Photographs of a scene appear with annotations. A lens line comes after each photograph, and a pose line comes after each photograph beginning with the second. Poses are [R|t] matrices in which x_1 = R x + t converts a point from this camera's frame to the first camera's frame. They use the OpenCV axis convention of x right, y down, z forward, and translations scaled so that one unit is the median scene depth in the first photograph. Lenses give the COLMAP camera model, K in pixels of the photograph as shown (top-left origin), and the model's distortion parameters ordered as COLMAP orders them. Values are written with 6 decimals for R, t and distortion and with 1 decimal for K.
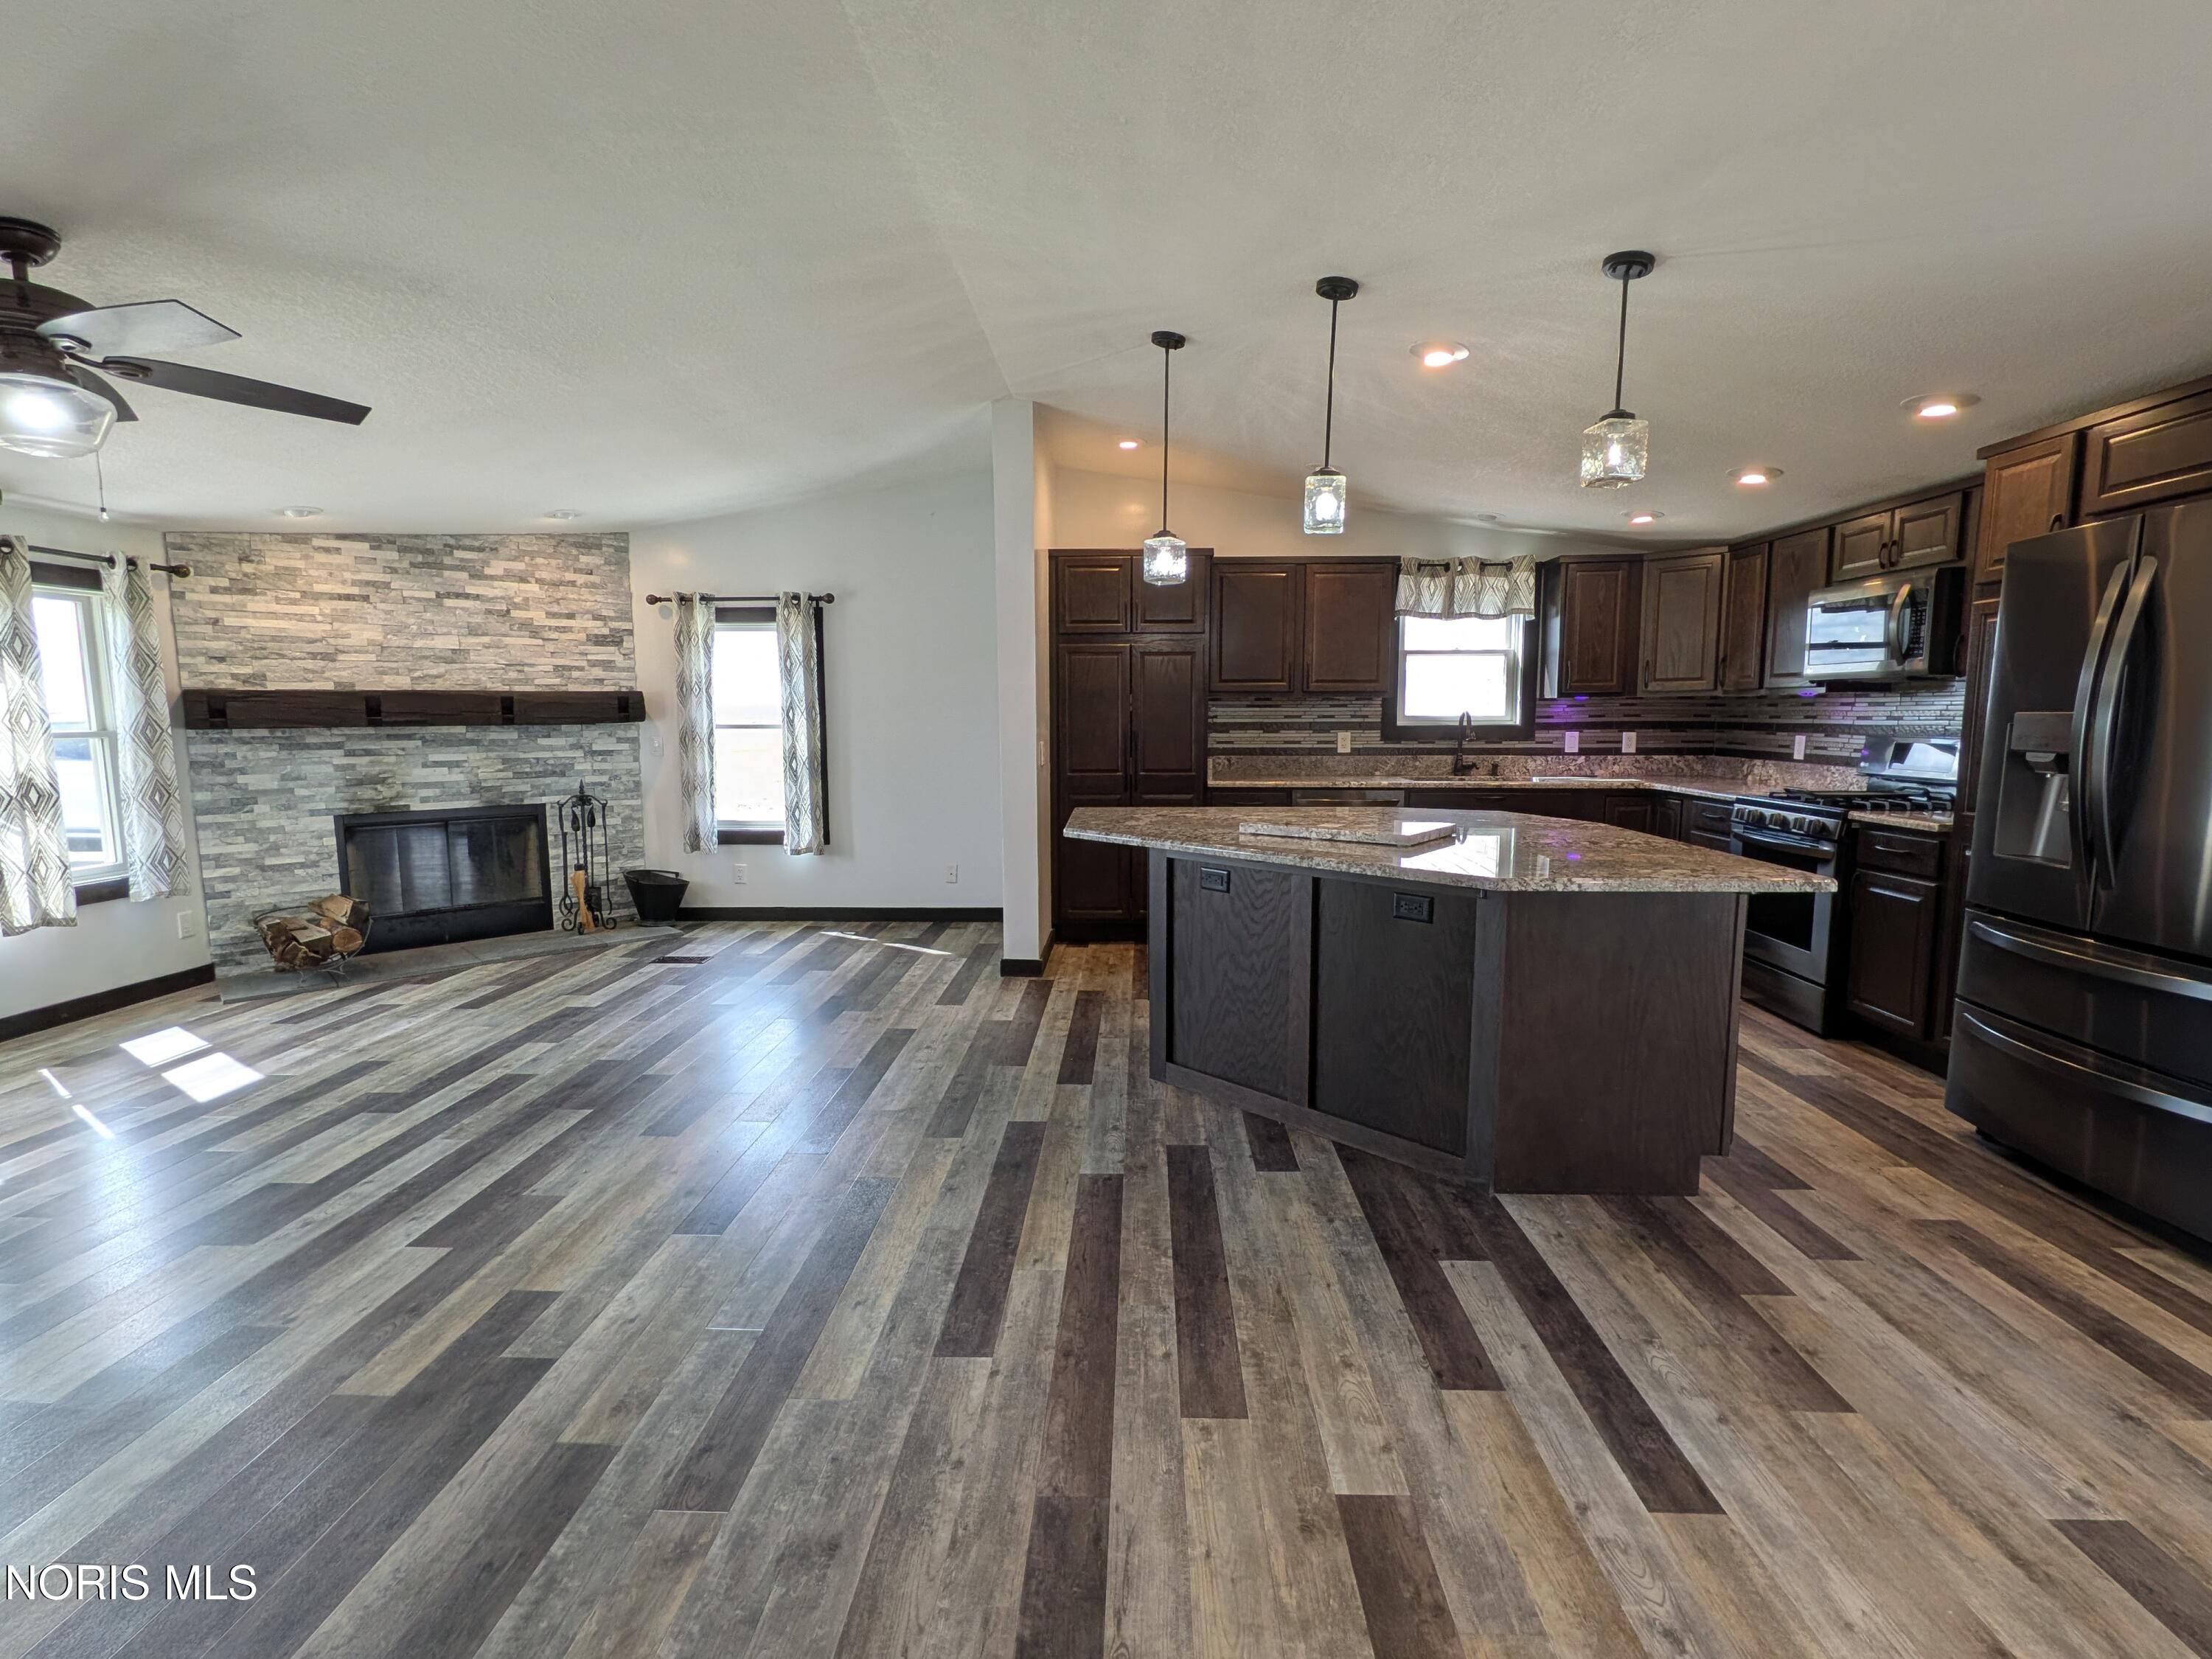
lens RADIAL K [[1022.5, 0, 1105.6], [0, 1022.5, 832.6], [0, 0, 1]] dist [0.001828, 0.000362]
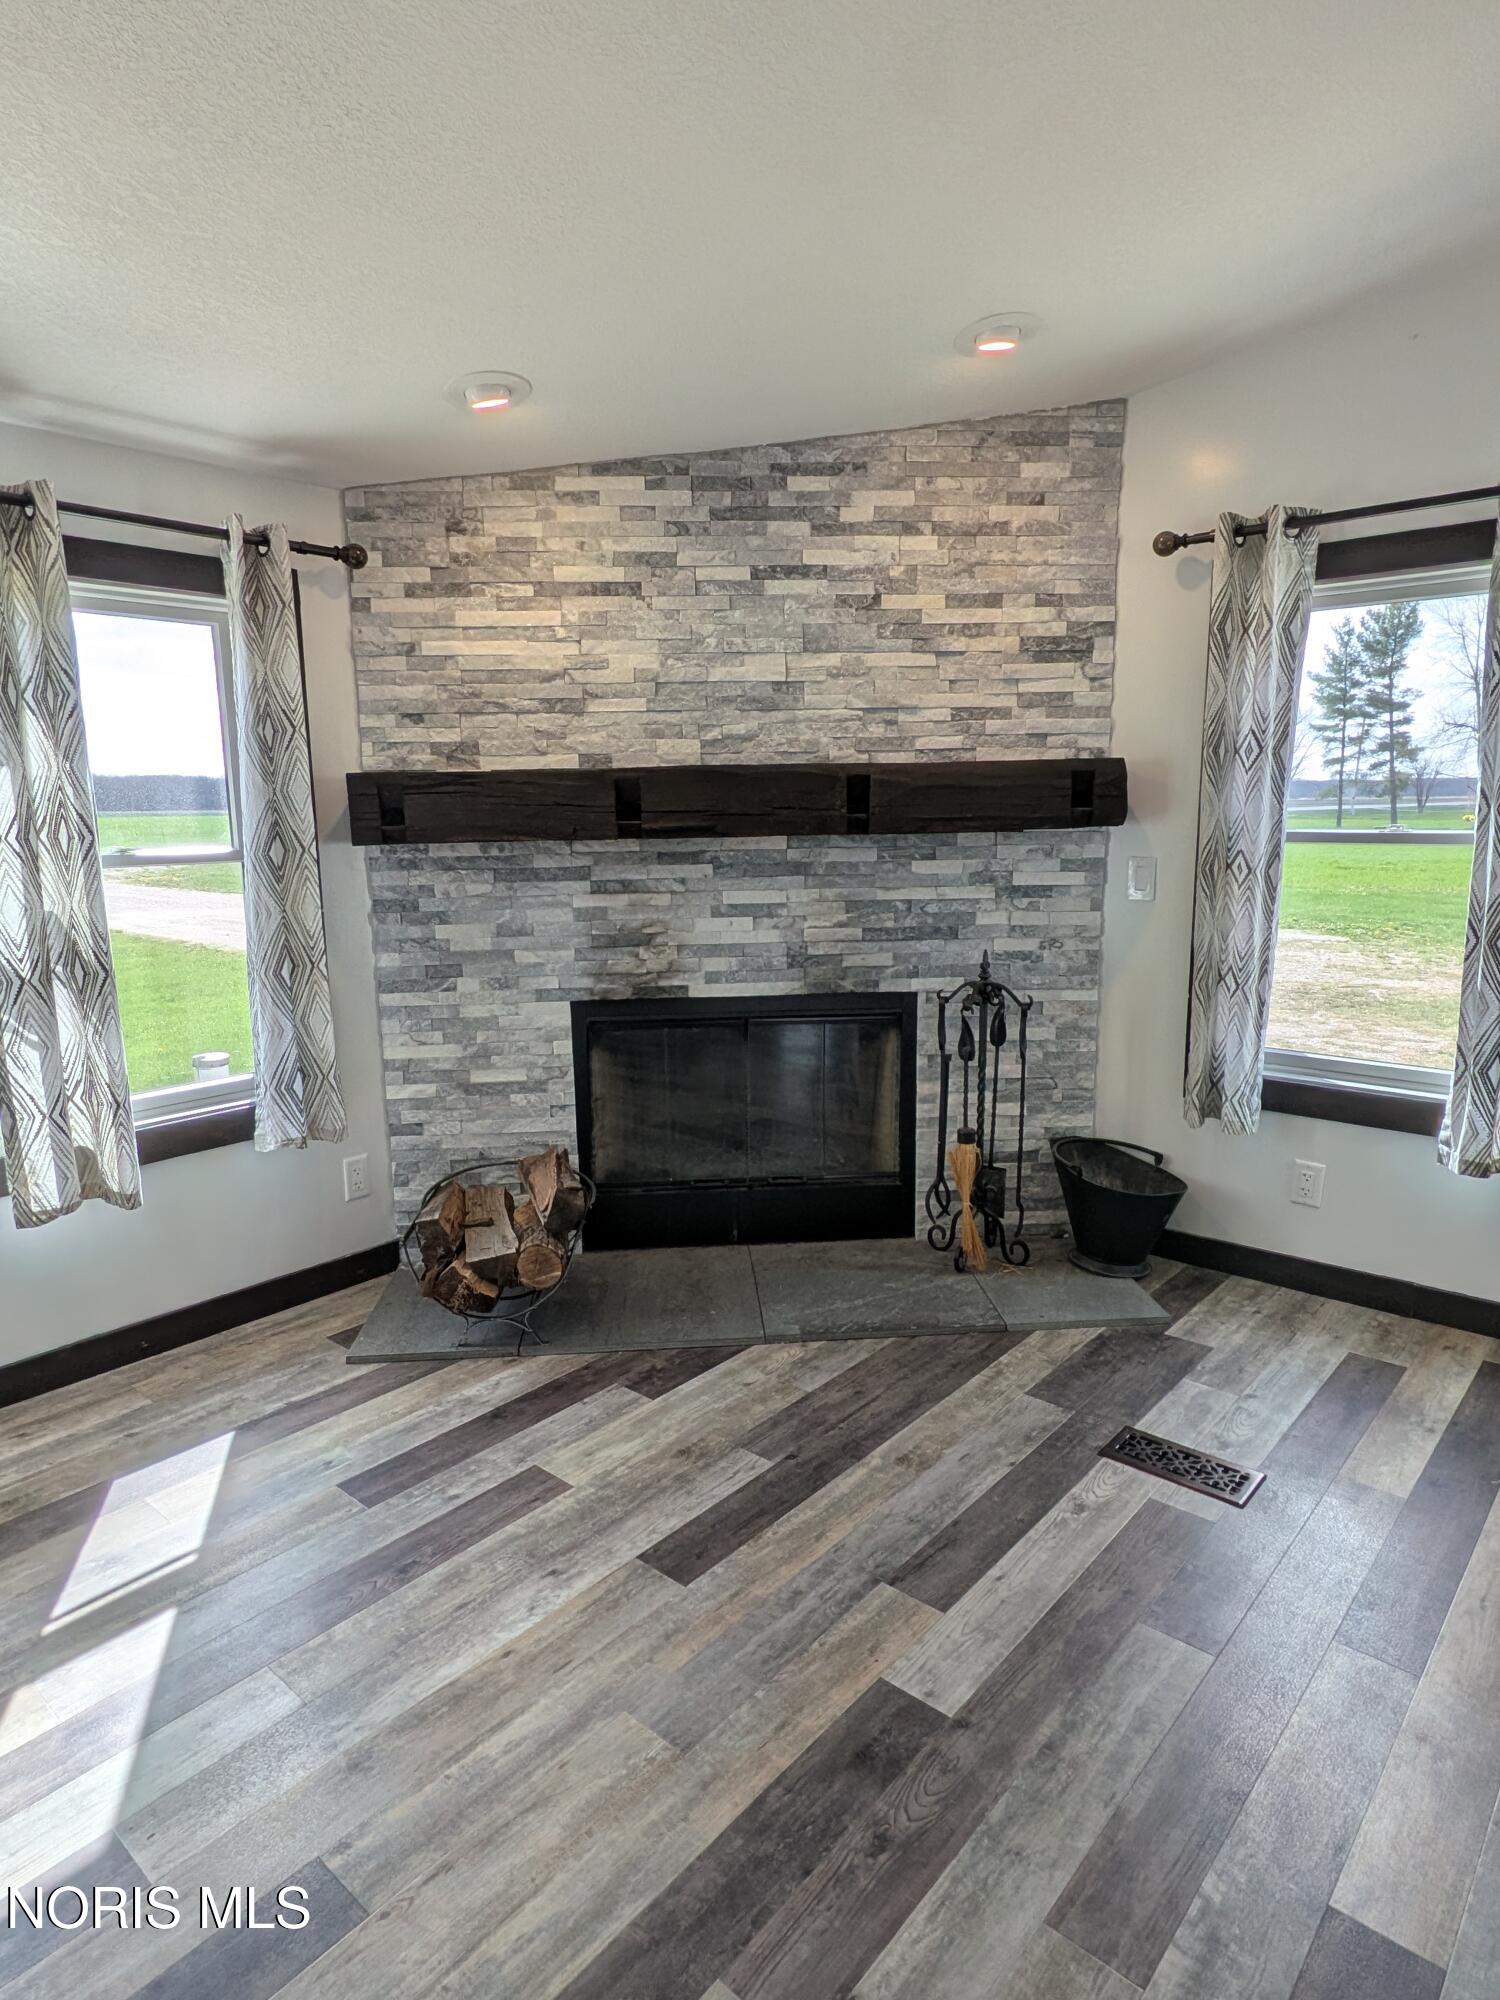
lens RADIAL K [[1168.7, 0, 750.5], [0, 1168.7, 1002.5], [0, 0, 1]] dist [0.012205, -0.001205]
pose [[0.772894, 0.101516, -0.626362, -0.278446], [-0.061564, 0.994459, 0.085208, -0.073005], [0.631541, -0.027295, 0.774862, 0.558114]]
